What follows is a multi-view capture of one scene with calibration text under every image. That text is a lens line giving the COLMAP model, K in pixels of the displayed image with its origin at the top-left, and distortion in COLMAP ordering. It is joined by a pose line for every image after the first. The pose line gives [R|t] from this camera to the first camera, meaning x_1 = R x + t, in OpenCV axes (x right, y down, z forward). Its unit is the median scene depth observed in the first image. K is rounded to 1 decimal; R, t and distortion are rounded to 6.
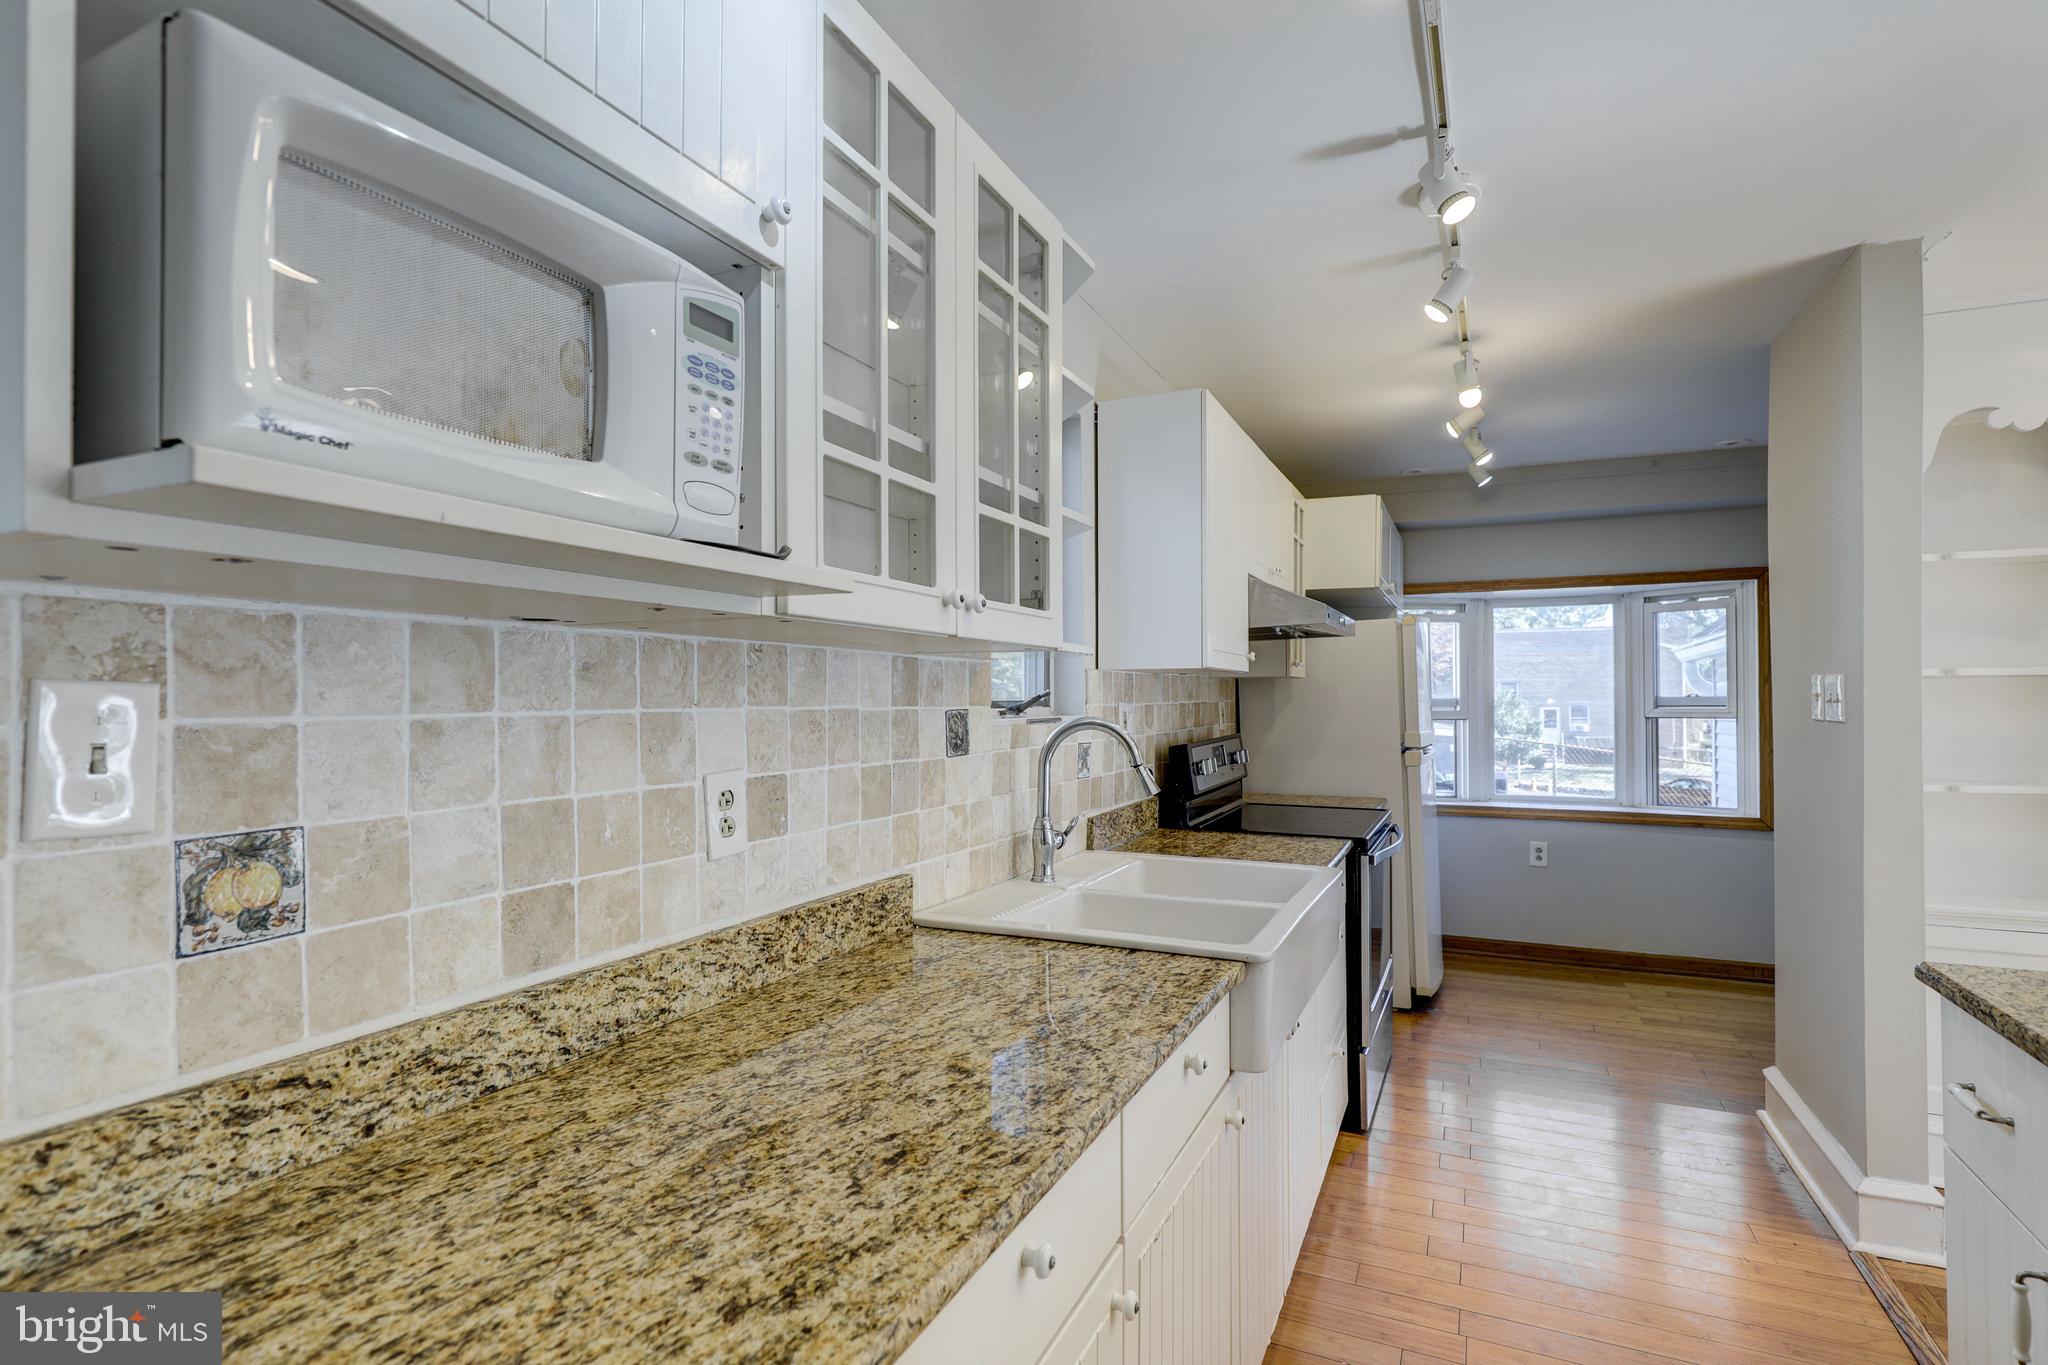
lens RADIAL K [[989.7, 0, 1023.0], [0, 989.7, 687.5], [0, 0, 1]] dist [-0.003334, -0.000677]
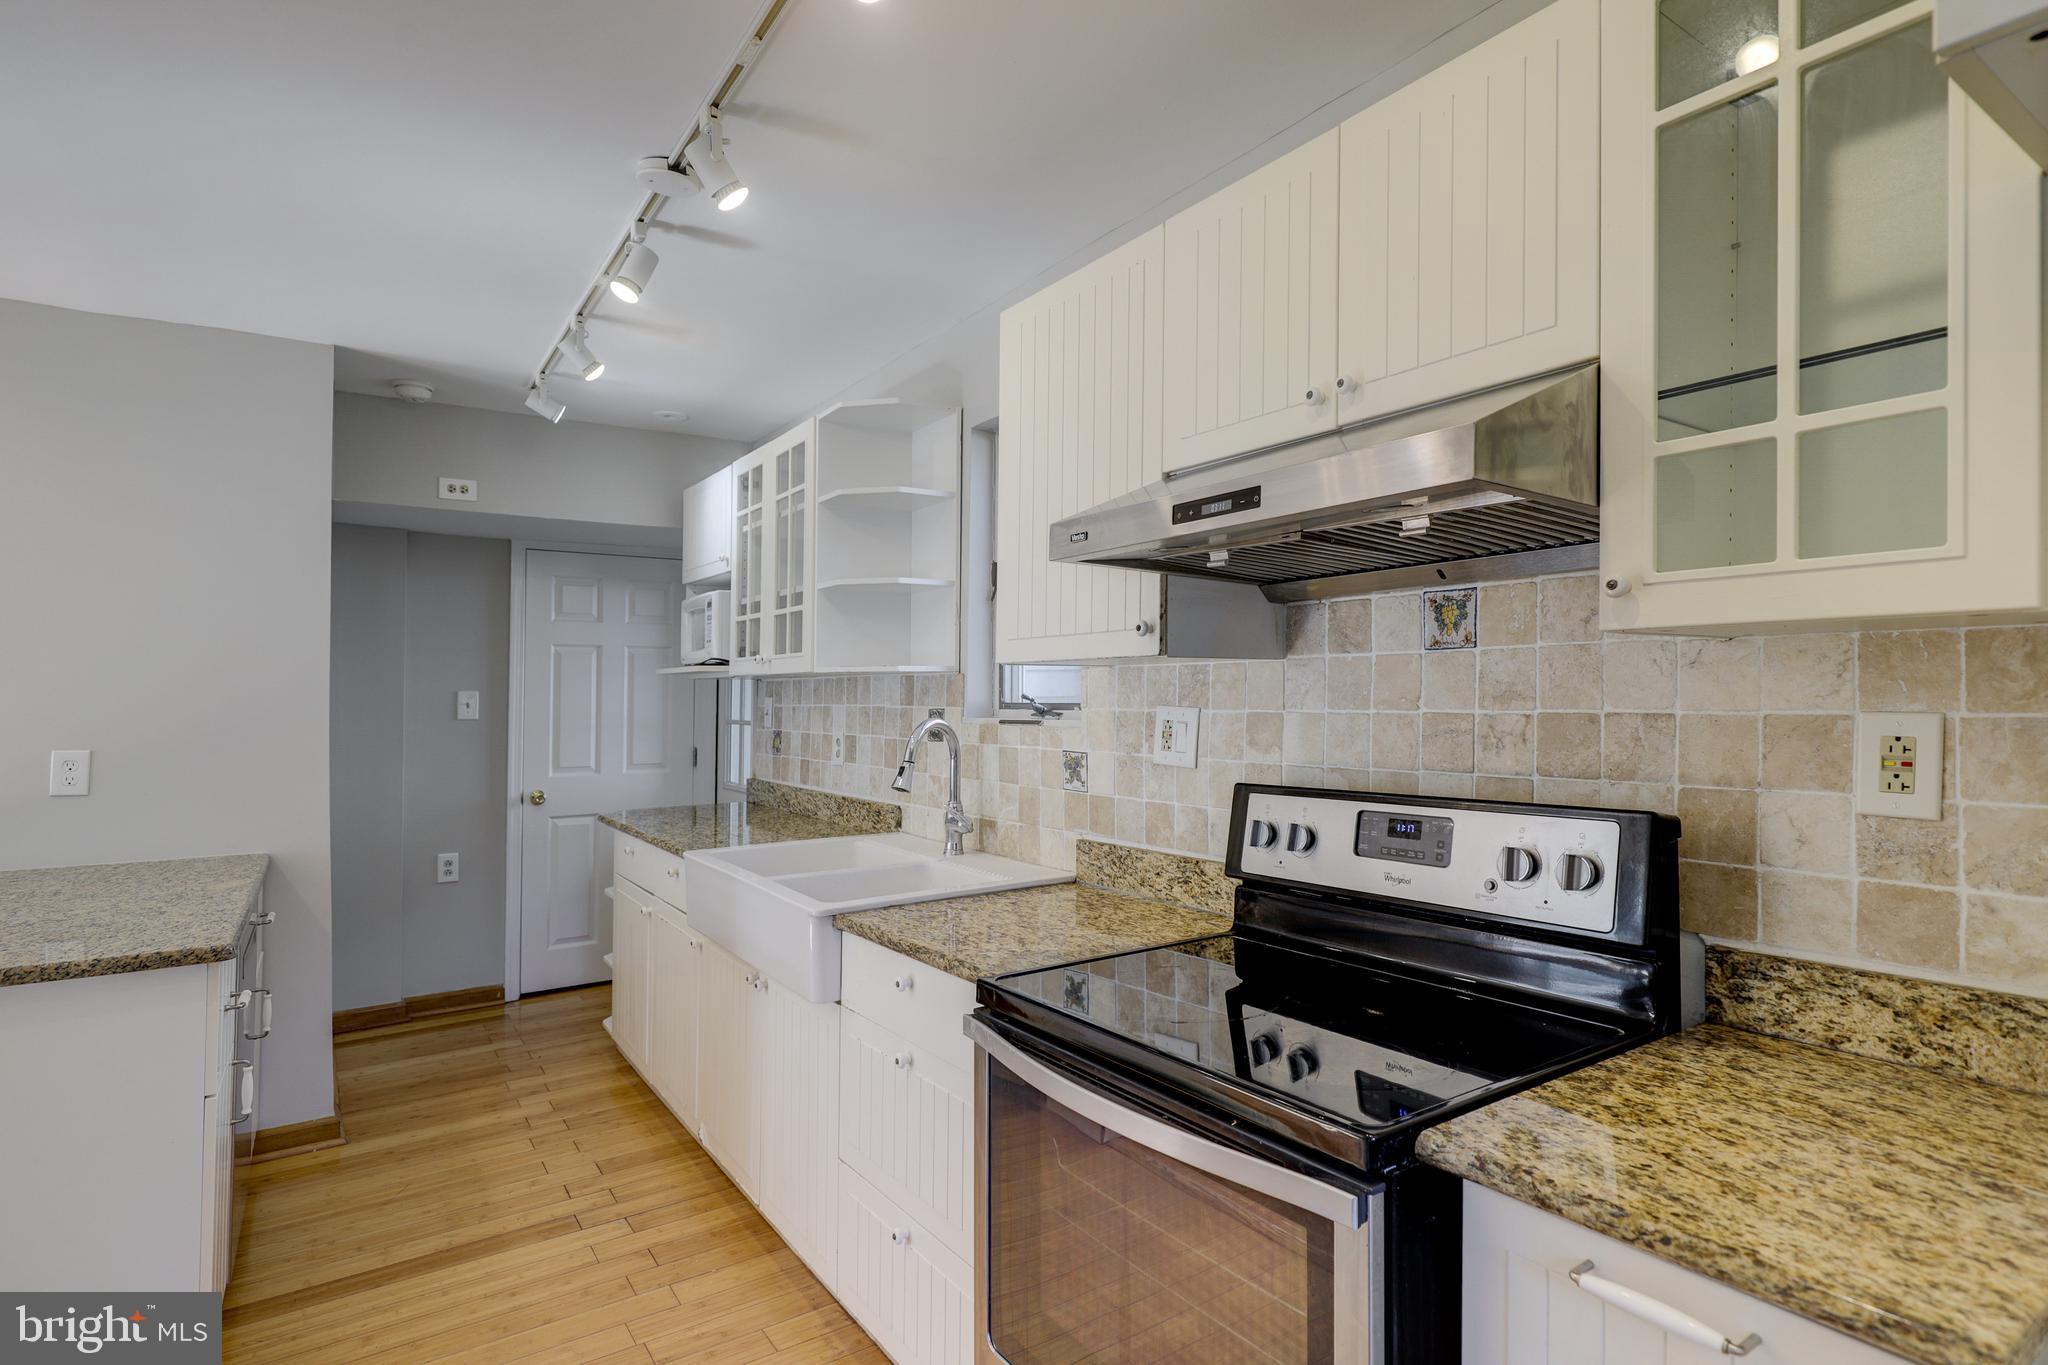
lens RADIAL K [[1034.5, 0, 1011.8], [0, 1034.5, 682.6], [0, 0, 1]] dist [-0.002336, -0.000052]
pose [[-0.513029, -0.011845, -0.858290, 1.605428], [0.009810, 0.999759, -0.019662, 0.020054], [0.858316, -0.018507, -0.512788, 2.575133]]
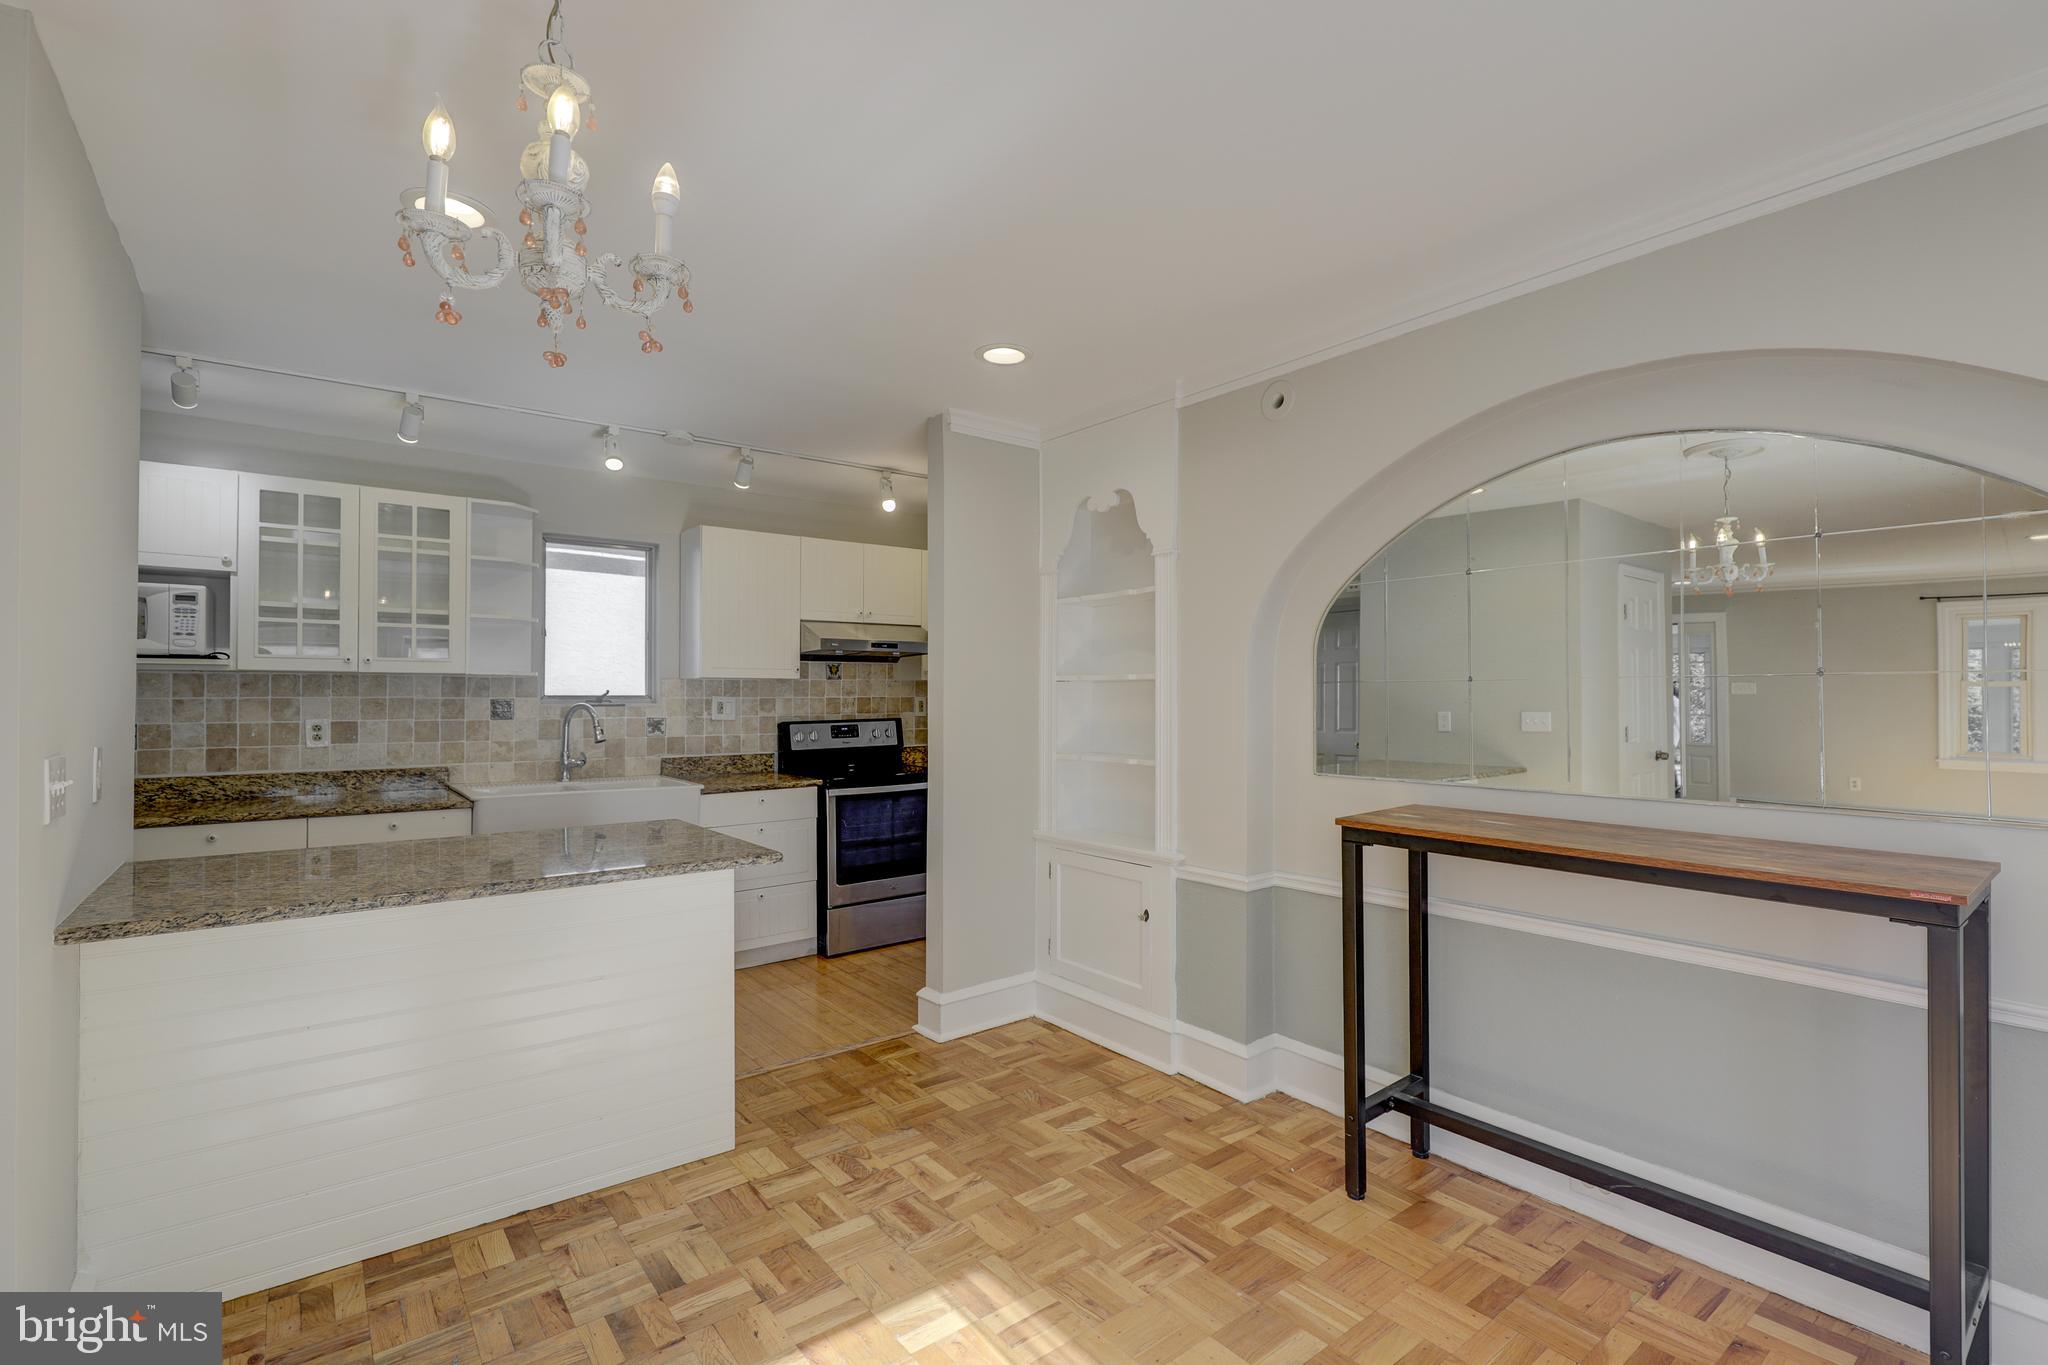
lens RADIAL K [[947.6, 0, 1038.8], [0, 947.6, 683.5], [0, 0, 1]] dist [0.001049, -0.000546]
pose [[0.887905, -0.002283, -0.460020, 2.785573], [0.001529, 0.999997, -0.002012, -0.010342], [0.460024, 0.001083, 0.887906, -0.493452]]
